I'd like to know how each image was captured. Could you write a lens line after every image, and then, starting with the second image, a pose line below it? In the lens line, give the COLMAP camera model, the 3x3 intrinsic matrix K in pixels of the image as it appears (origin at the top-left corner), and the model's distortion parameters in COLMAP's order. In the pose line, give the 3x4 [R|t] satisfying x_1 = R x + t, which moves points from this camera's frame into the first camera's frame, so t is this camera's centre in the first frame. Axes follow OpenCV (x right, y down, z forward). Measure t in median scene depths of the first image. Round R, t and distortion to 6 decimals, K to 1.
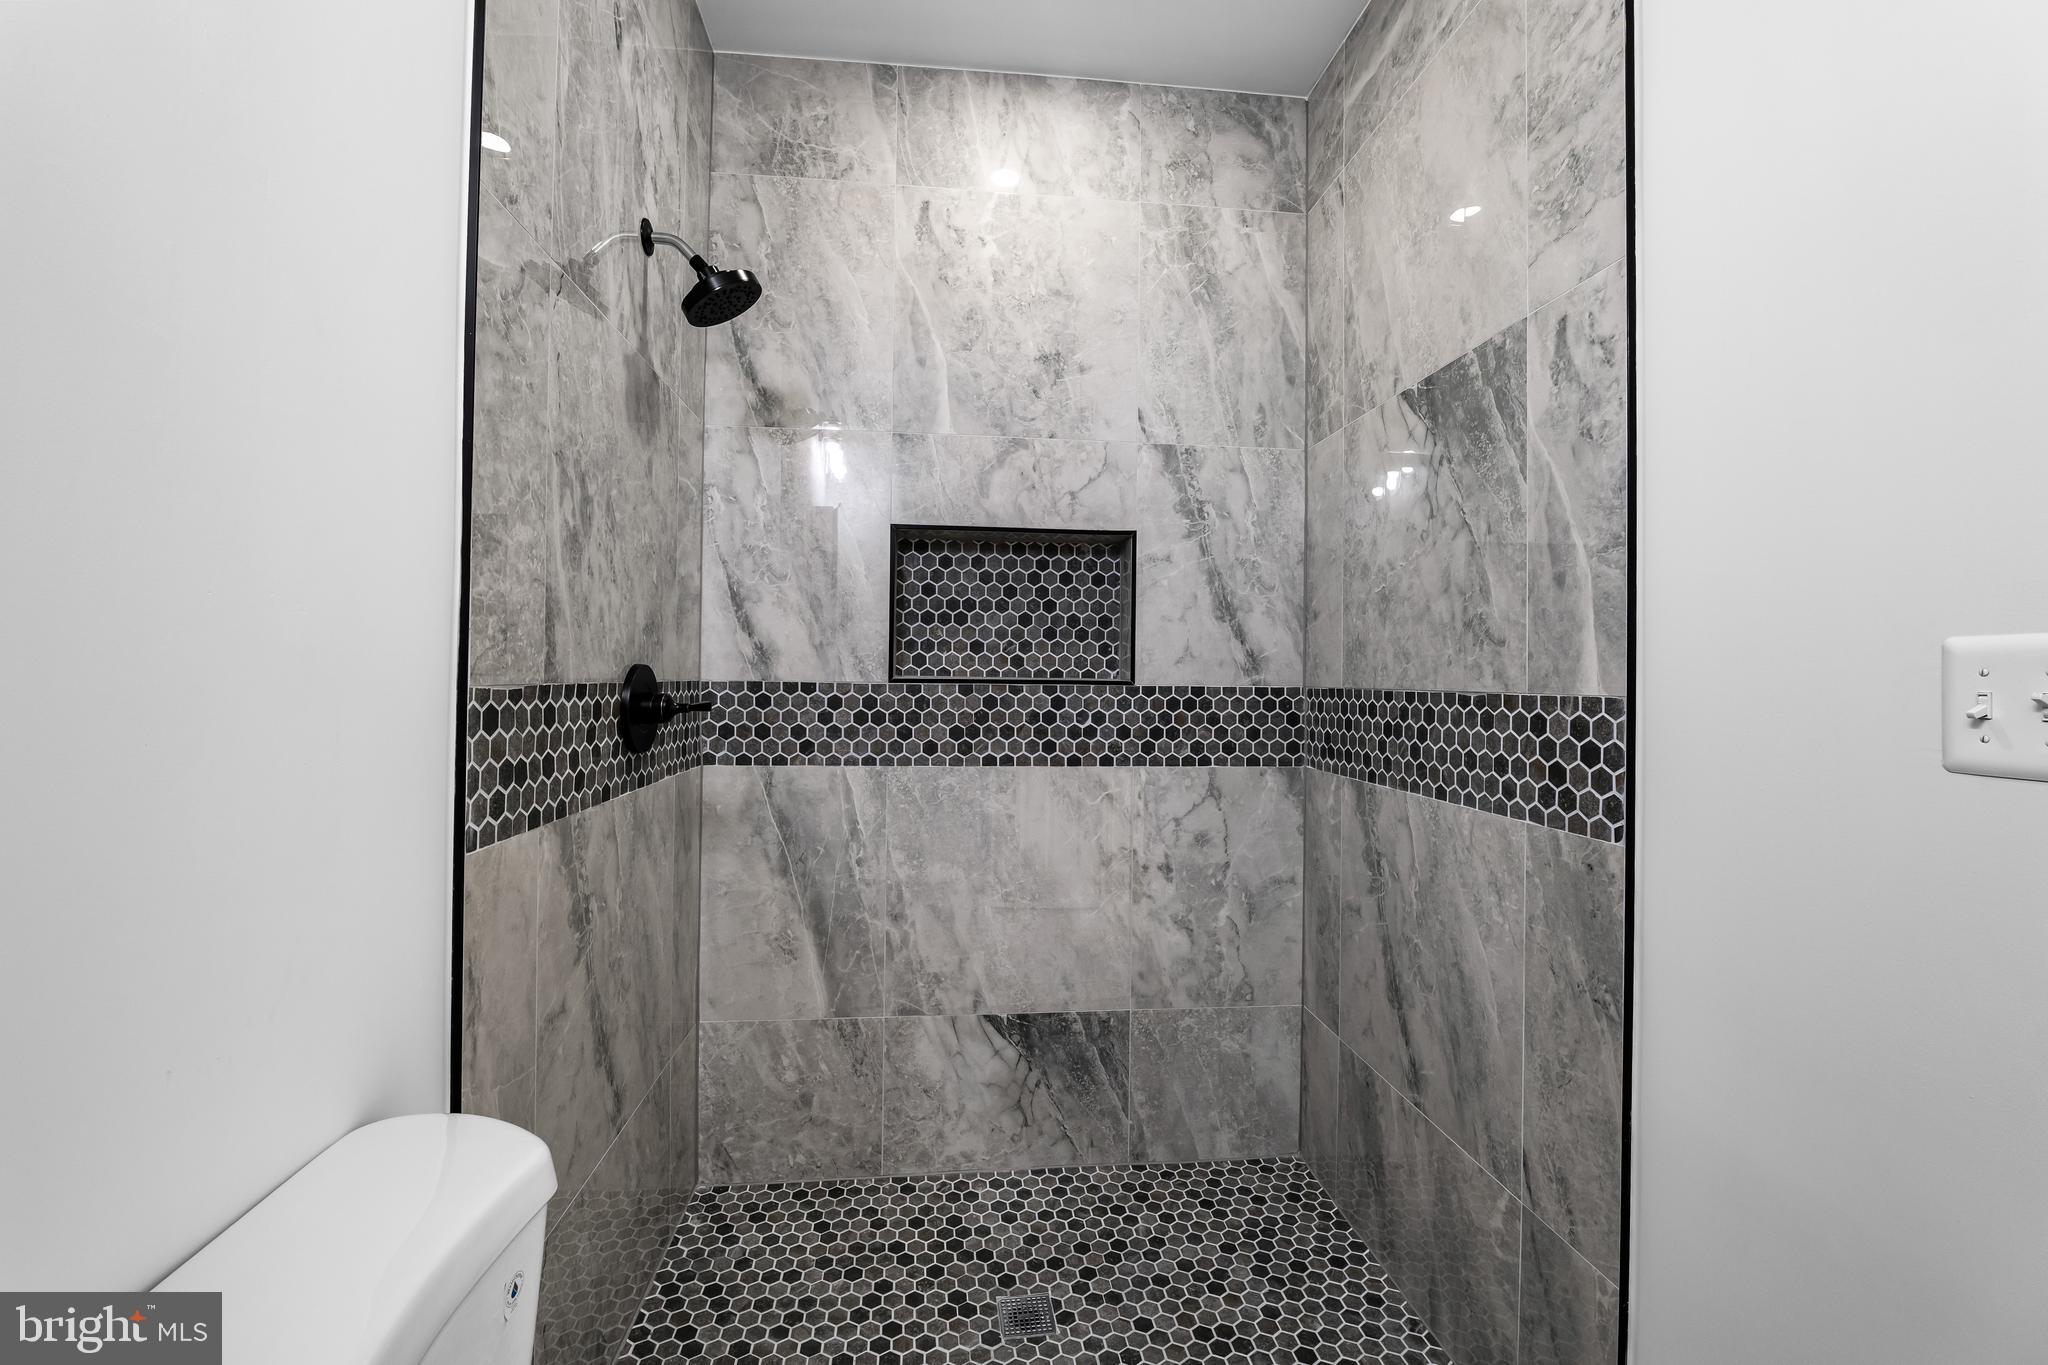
lens RADIAL K [[843.2, 0, 1024.0], [0, 843.2, 682.5], [0, 0, 1]] dist [-0.007860, -0.000224]
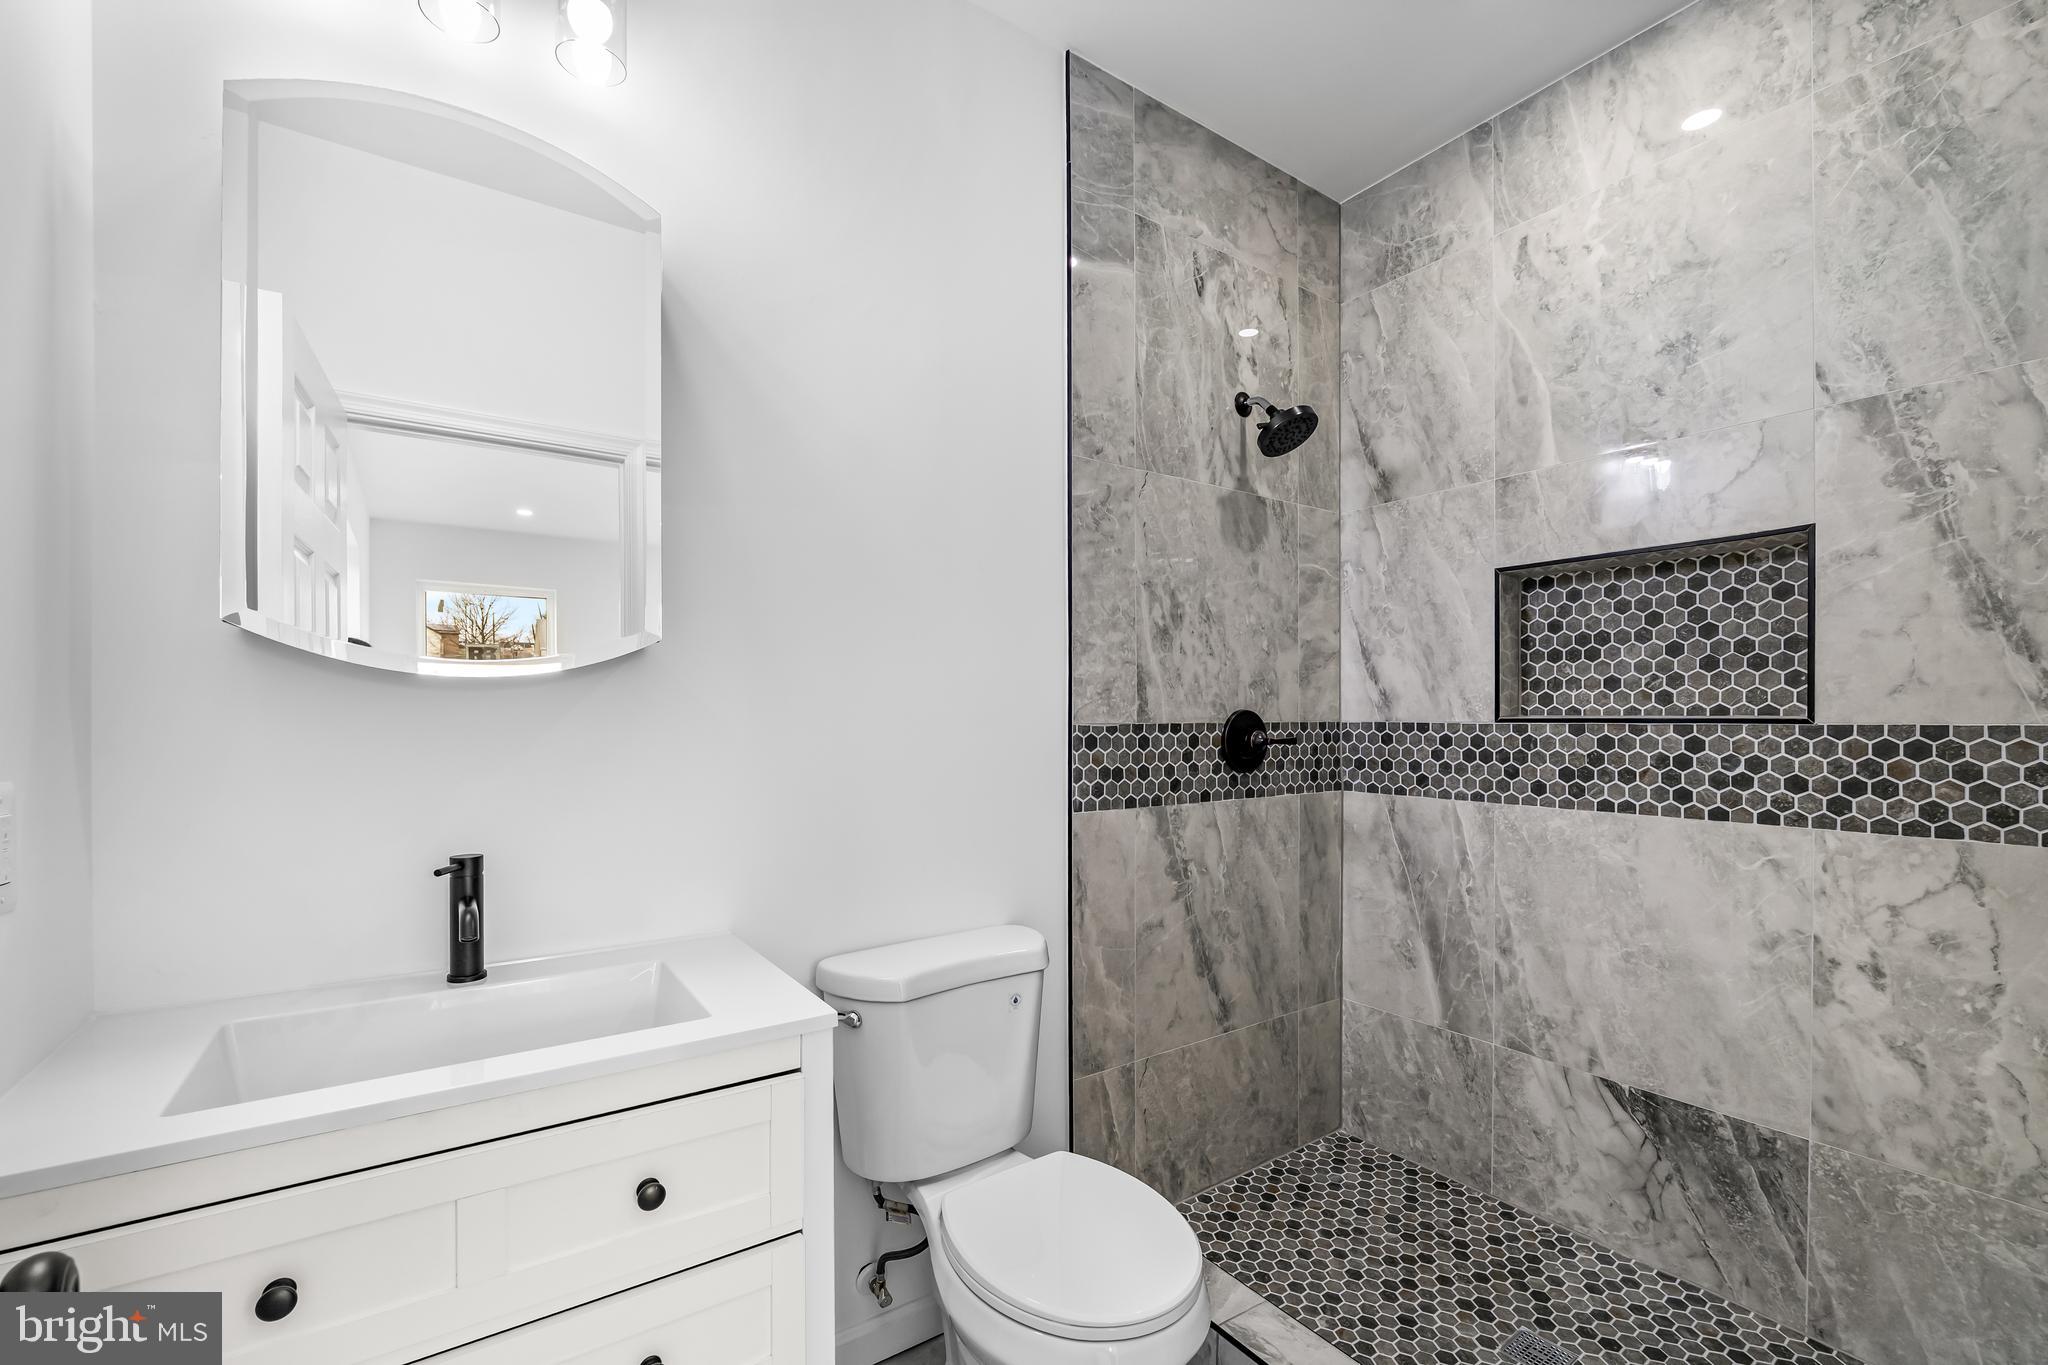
lens RADIAL K [[865.2, 0, 1021.4], [0, 865.2, 755.3], [0, 0, 1]] dist [-0.000918, 0.000047]
pose [[0.484016, 0.026422, -0.874660, 0.483411], [0.001059, 0.999526, 0.030779, 0.007052], [0.875059, -0.015824, 0.483758, -0.022417]]
